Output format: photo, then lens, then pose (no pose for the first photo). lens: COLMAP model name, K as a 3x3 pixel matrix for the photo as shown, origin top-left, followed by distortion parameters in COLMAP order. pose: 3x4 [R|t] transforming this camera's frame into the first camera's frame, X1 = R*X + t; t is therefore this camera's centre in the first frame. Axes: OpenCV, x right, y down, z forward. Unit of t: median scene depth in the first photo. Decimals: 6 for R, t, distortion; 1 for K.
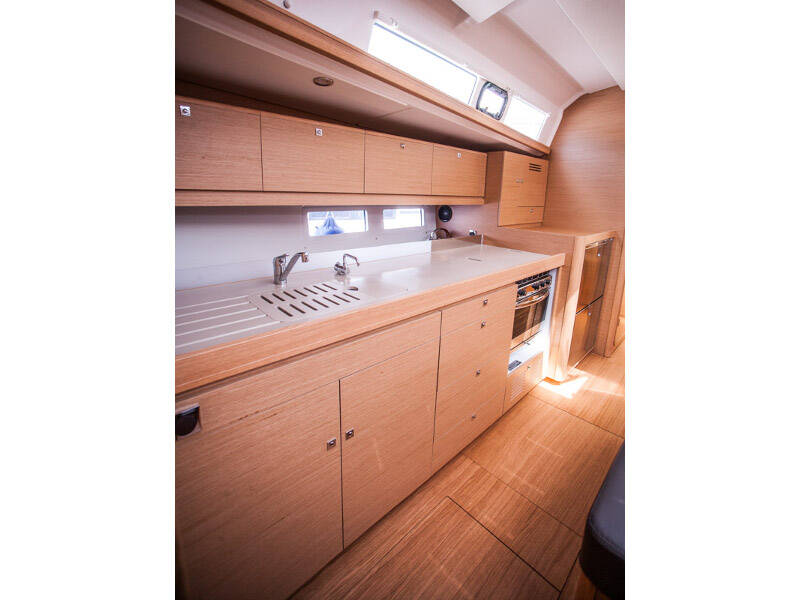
lens RADIAL K [[351.4, 0, 406.0], [0, 351.4, 278.7], [0, 0, 1]] dist [-0.001603, 0.001348]
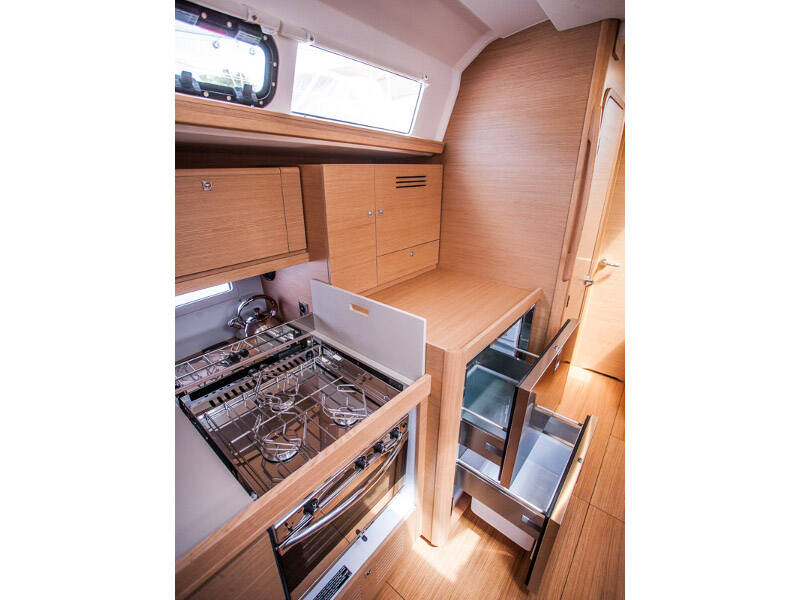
lens RADIAL K [[319.0, 0, 398.8], [0, 319.0, 300.8], [0, 0, 1]] dist [-0.012071, 0.000061]
pose [[0.998624, -0.048789, 0.019227, 0.343235], [0.044948, 0.985196, 0.165433, -0.221308], [-0.027014, -0.164341, 0.986034, 0.469367]]
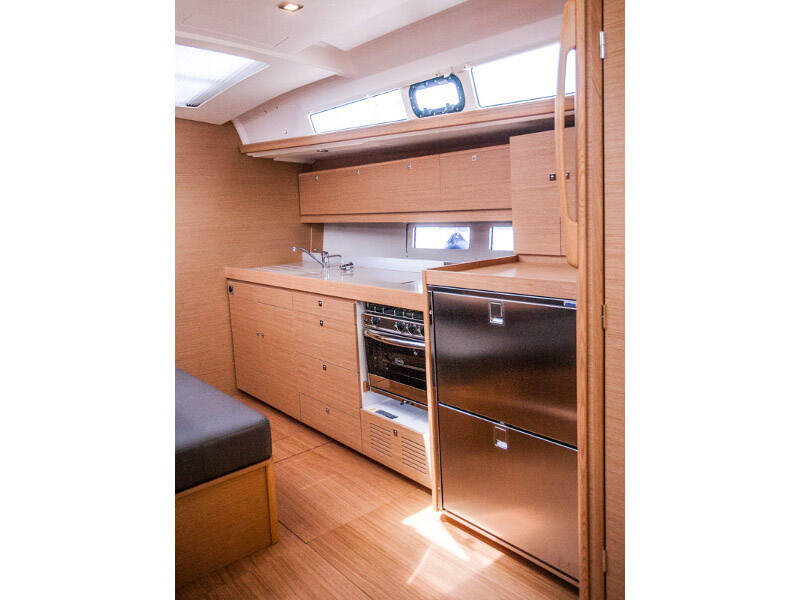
lens RADIAL K [[631.4, 0, 400.5], [0, 631.4, 298.1], [0, 0, 1]] dist [0.006898, 0.000814]
pose [[-0.188281, 0.115062, -0.975352, 1.350996], [-0.196701, 0.968573, 0.152233, -0.195044], [0.962216, 0.220515, -0.159731, 0.957122]]
